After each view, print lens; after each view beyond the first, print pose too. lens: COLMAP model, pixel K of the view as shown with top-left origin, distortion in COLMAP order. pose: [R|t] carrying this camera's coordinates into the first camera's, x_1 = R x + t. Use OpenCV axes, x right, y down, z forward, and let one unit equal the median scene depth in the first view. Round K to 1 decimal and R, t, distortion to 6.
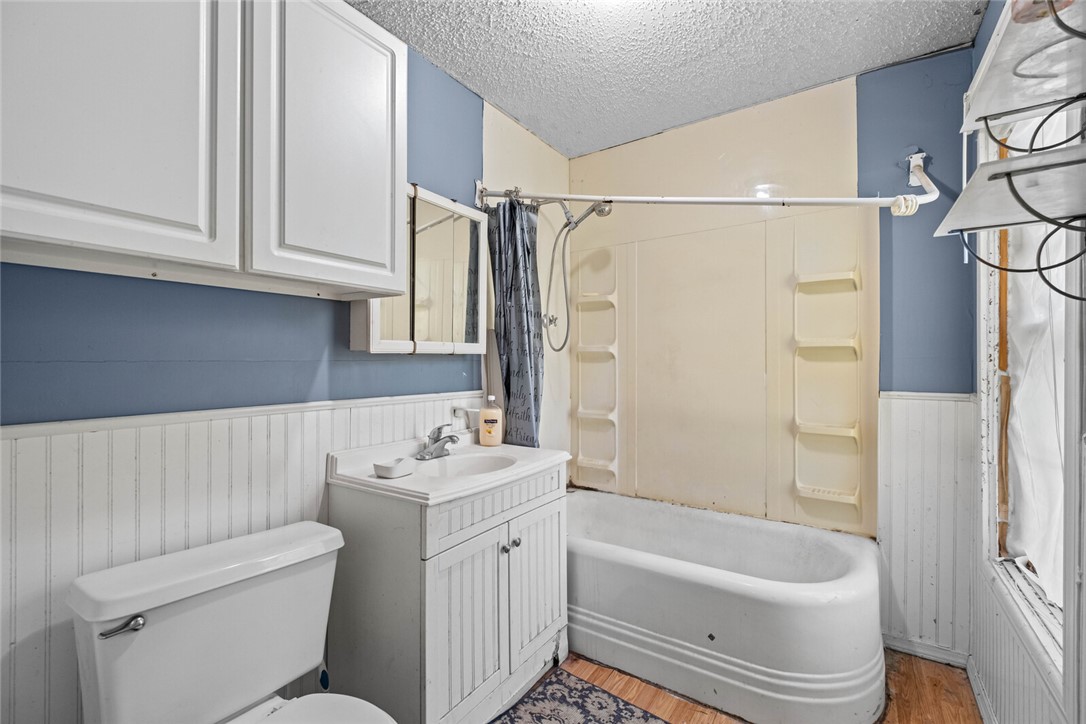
lens RADIAL K [[470.9, 0, 542.2], [0, 470.9, 360.3], [0, 0, 1]] dist [0.001555, -0.003268]
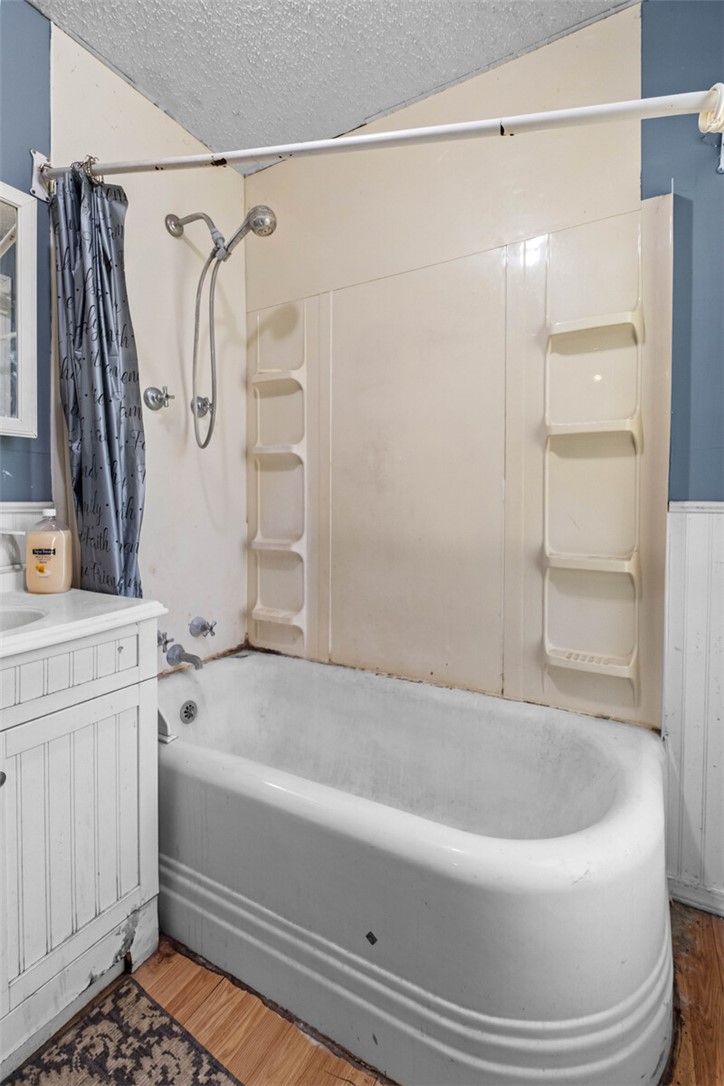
lens RADIAL K [[498.0, 0, 360.7], [0, 498.0, 508.0], [0, 0, 1]] dist [0.001754, -0.001278]
pose [[0.997324, 0.002698, 0.073060, 0.246620], [-0.004019, 0.999831, 0.017937, 0.063173], [-0.072999, -0.018182, 0.997166, 0.351680]]
